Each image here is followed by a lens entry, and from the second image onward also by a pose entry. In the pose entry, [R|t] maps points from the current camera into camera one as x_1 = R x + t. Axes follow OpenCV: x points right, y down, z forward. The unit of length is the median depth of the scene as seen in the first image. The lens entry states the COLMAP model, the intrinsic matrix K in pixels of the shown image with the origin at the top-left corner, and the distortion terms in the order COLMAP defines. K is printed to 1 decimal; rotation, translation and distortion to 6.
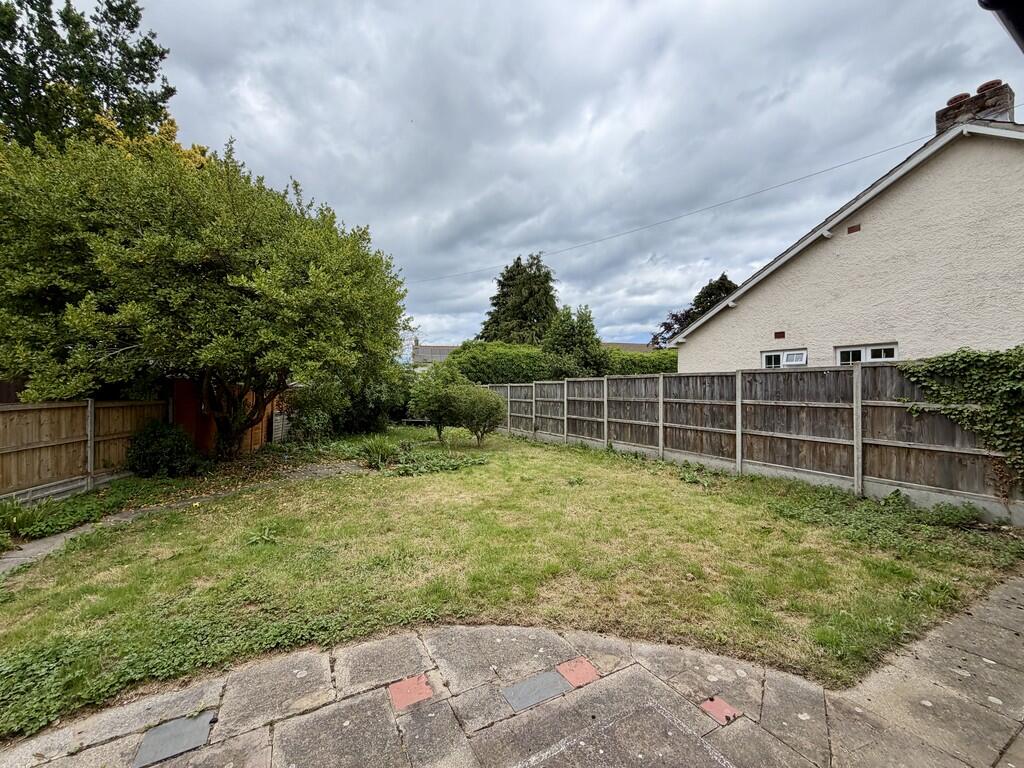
lens RADIAL K [[399.9, 0, 512.9], [0, 399.9, 386.7], [0, 0, 1]] dist [0.000104, 0.000092]
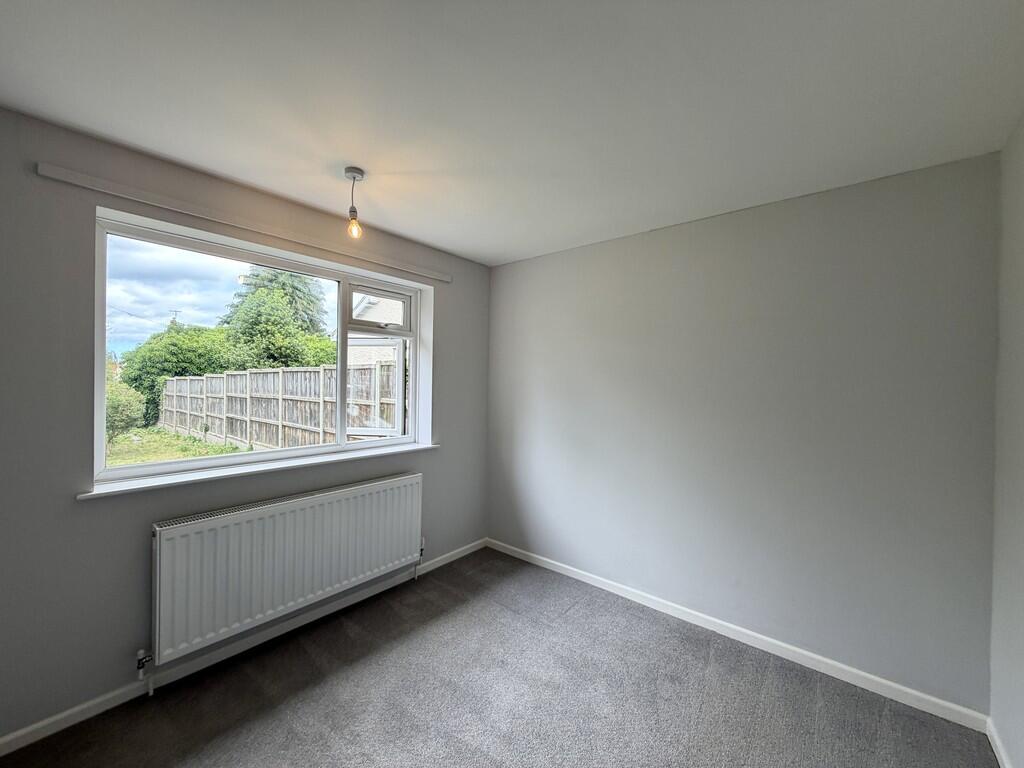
lens RADIAL K [[399.9, 0, 515.9], [0, 399.9, 386.0], [0, 0, 1]] dist [0.000104, 0.000092]
pose [[0.929314, 0.010949, 0.369128, 0.448322], [-0.014302, 0.999878, 0.006347, -0.004111], [-0.369013, -0.011178, 0.929357, -0.046329]]
